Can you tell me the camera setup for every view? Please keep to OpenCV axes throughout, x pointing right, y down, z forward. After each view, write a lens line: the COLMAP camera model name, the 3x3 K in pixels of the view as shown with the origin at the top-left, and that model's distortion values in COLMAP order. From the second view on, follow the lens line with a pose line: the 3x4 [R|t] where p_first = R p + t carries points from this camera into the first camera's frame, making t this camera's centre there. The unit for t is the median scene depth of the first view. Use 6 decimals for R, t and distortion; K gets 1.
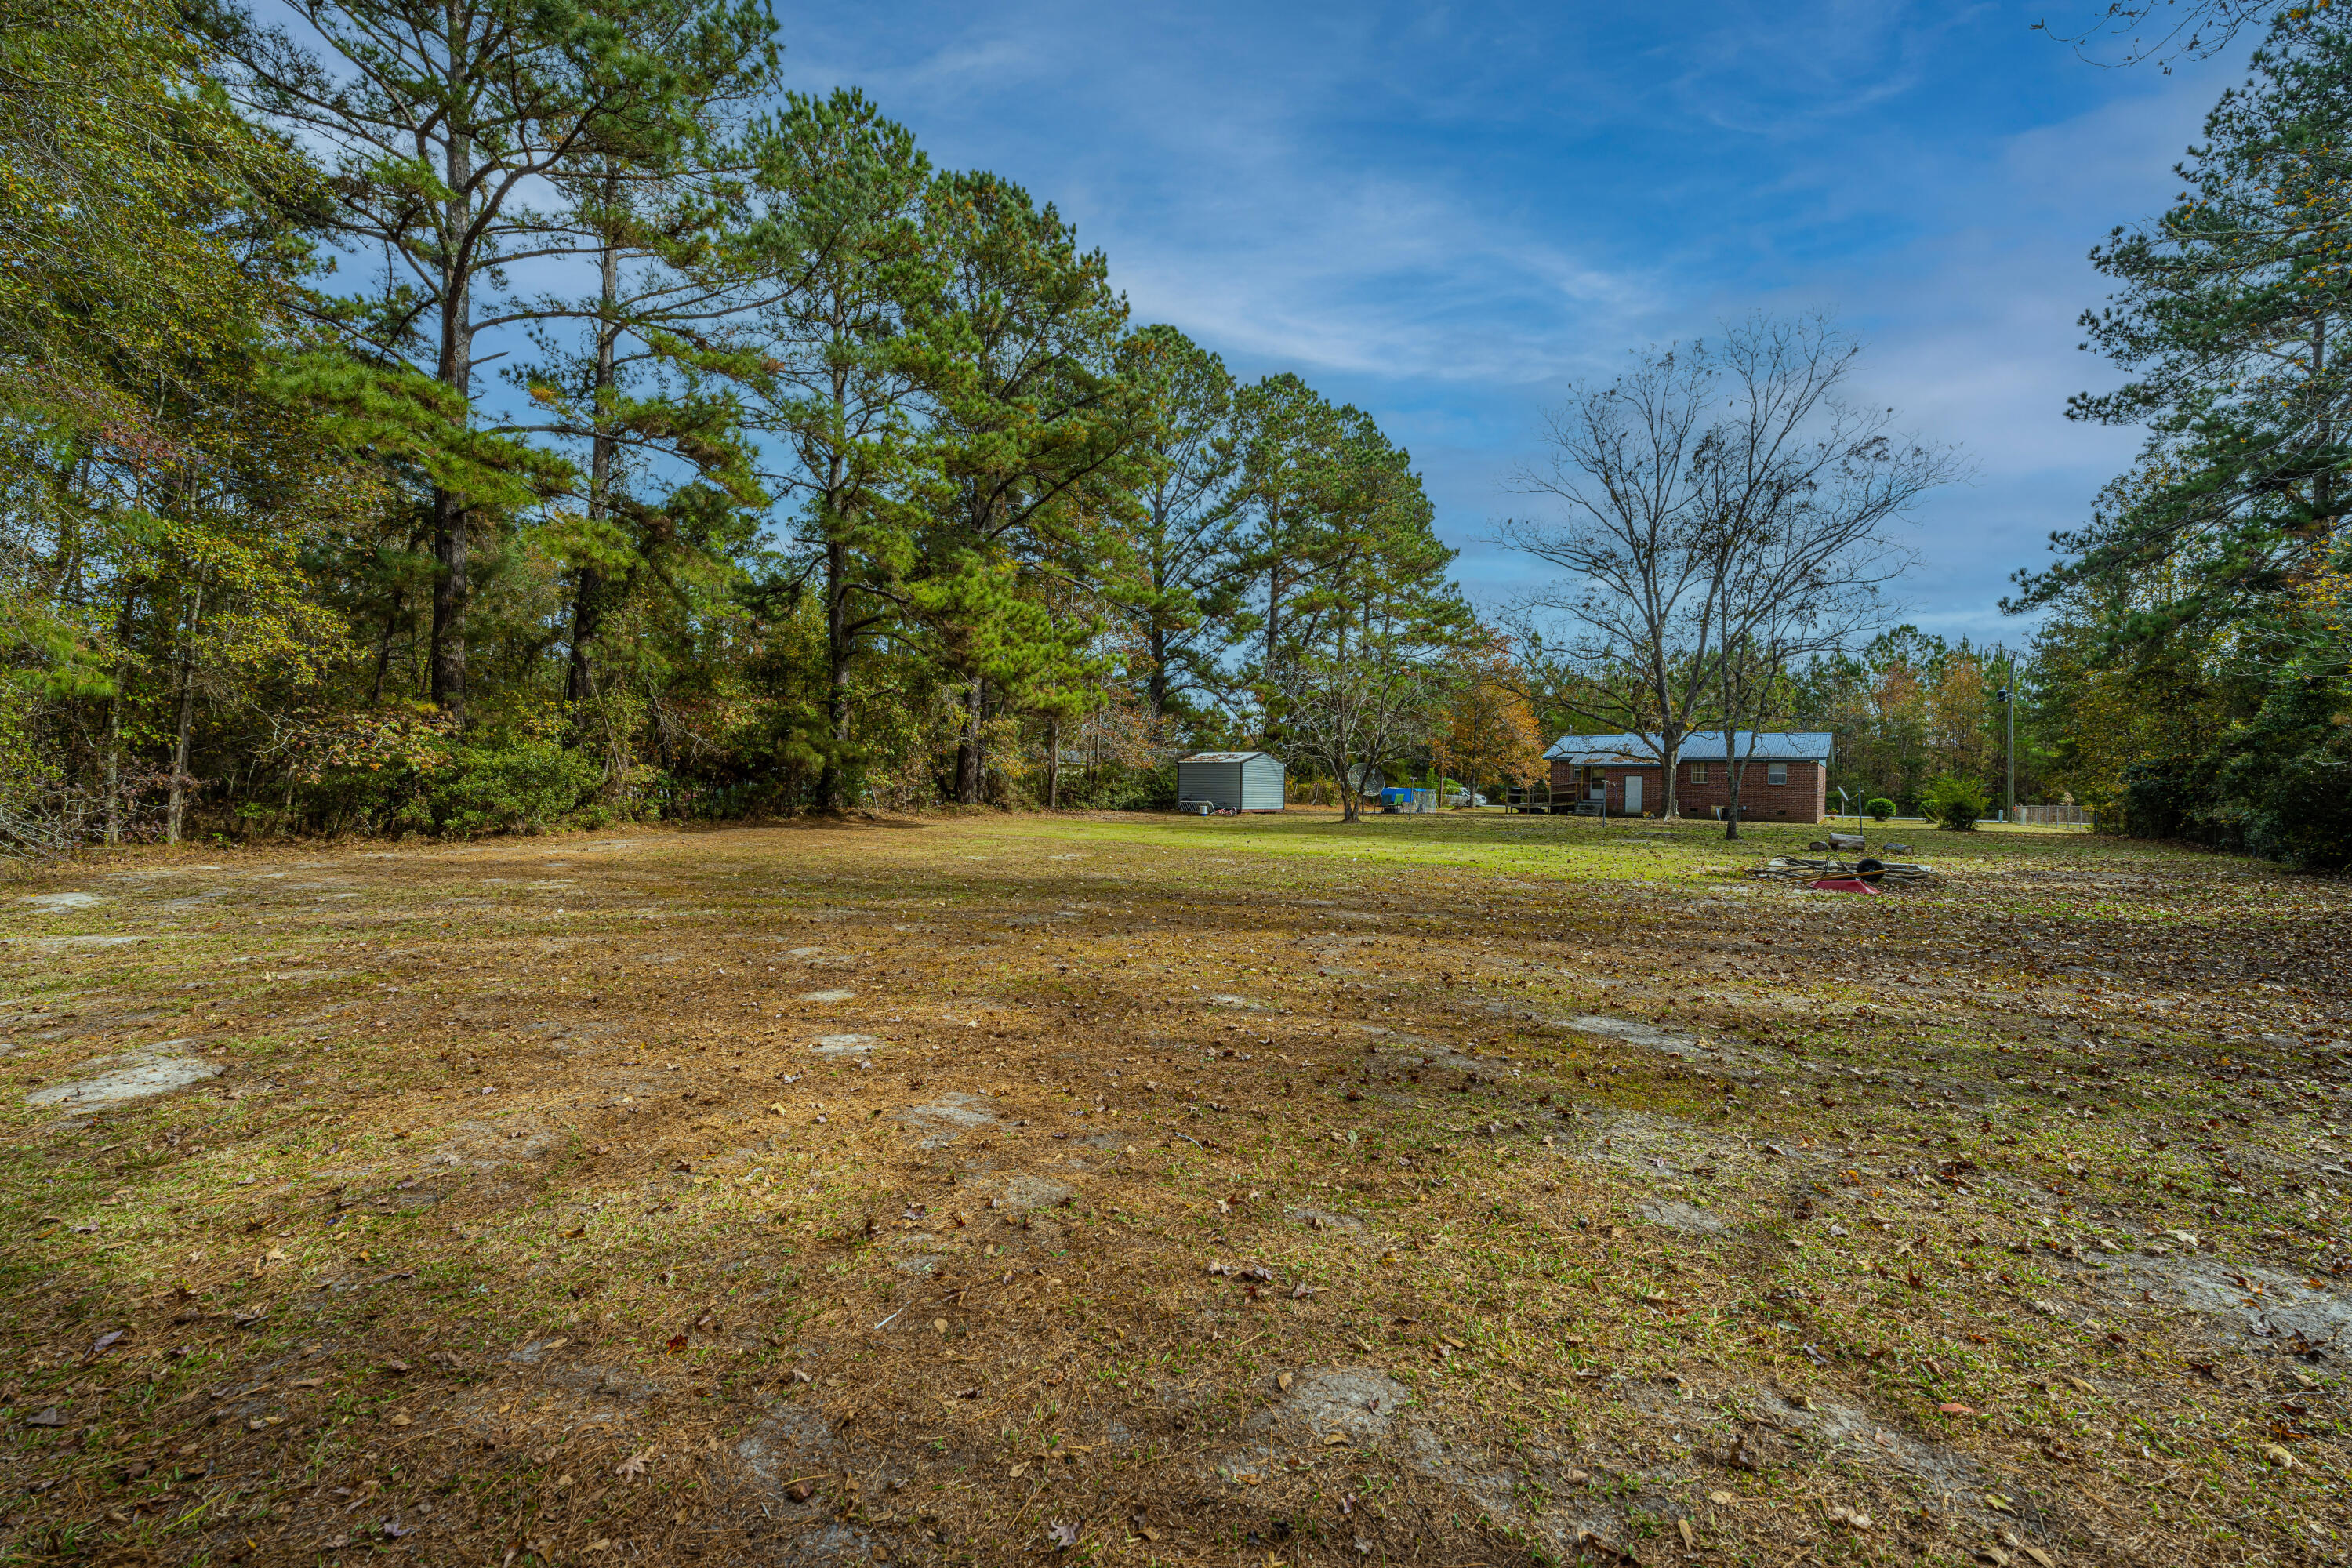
lens RADIAL K [[975.2, 0, 1181.4], [0, 975.2, 766.7], [0, 0, 1]] dist [-0.001367, -0.000057]
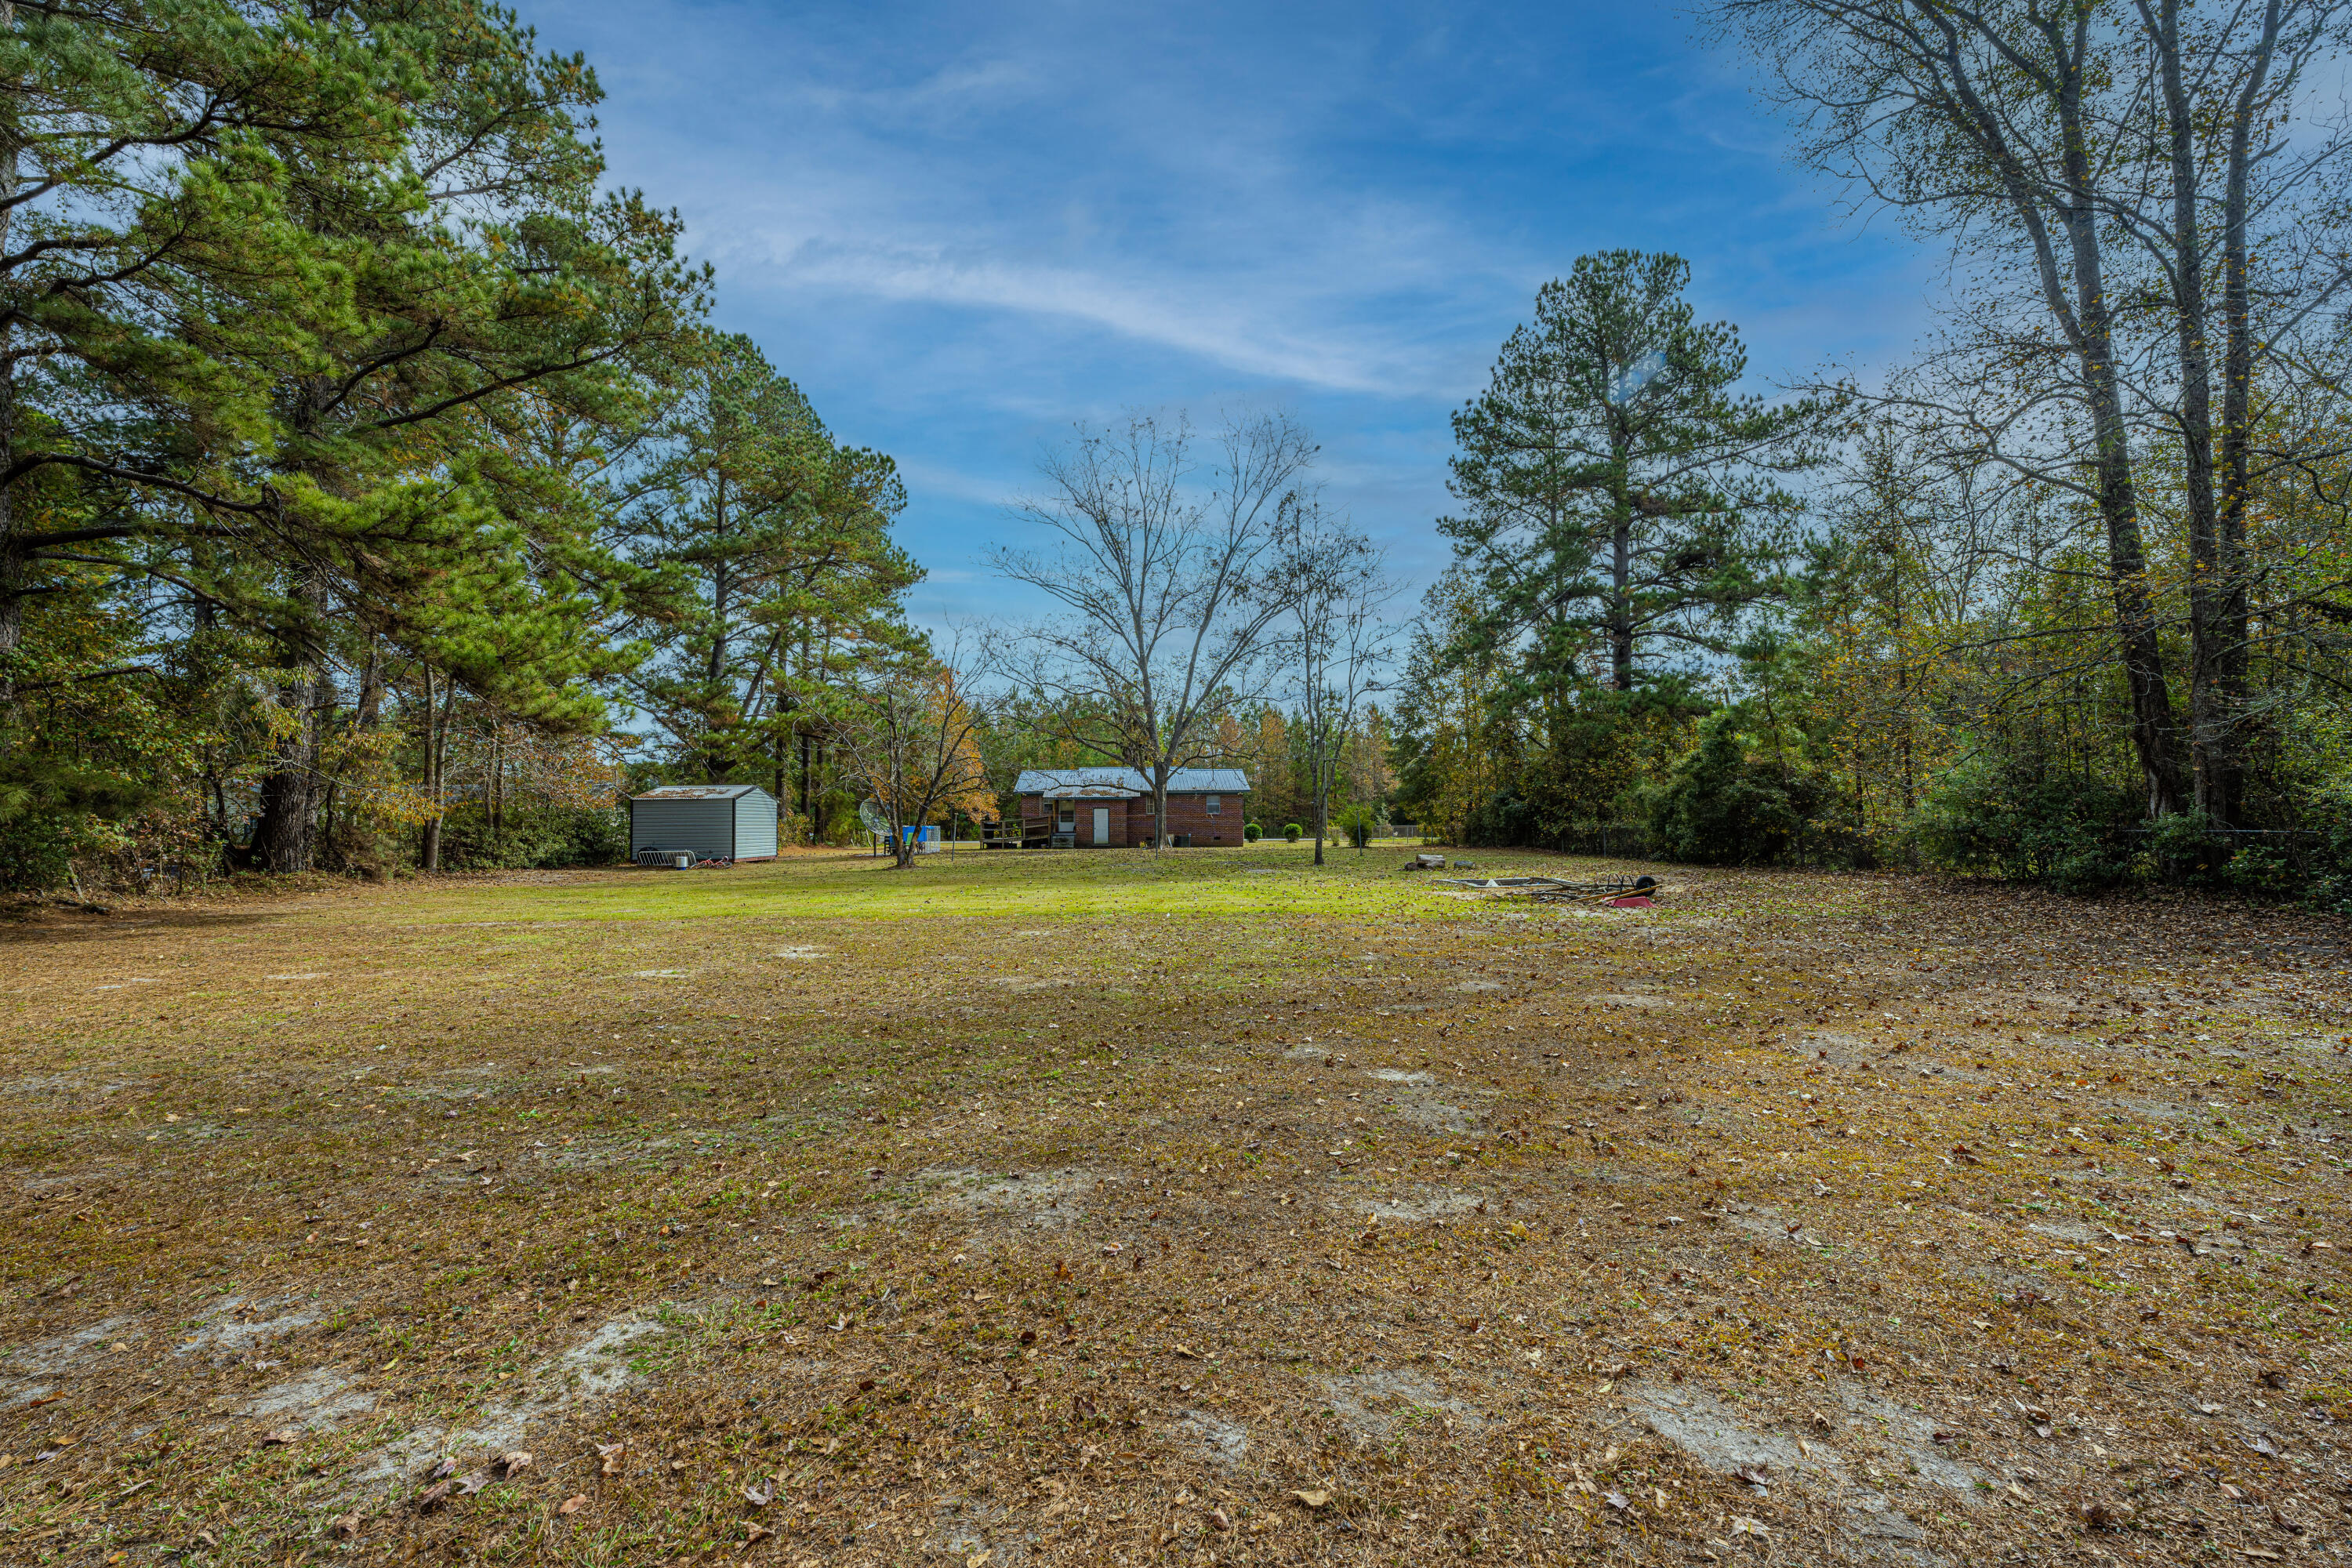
lens RADIAL K [[975.2, 0, 1181.4], [0, 975.2, 766.7], [0, 0, 1]] dist [-0.001367, -0.000057]
pose [[0.776892, 0.010635, 0.629544, -0.135958], [0.011833, 0.999434, -0.031486, -0.001290], [-0.629523, 0.031911, 0.776327, 0.139803]]
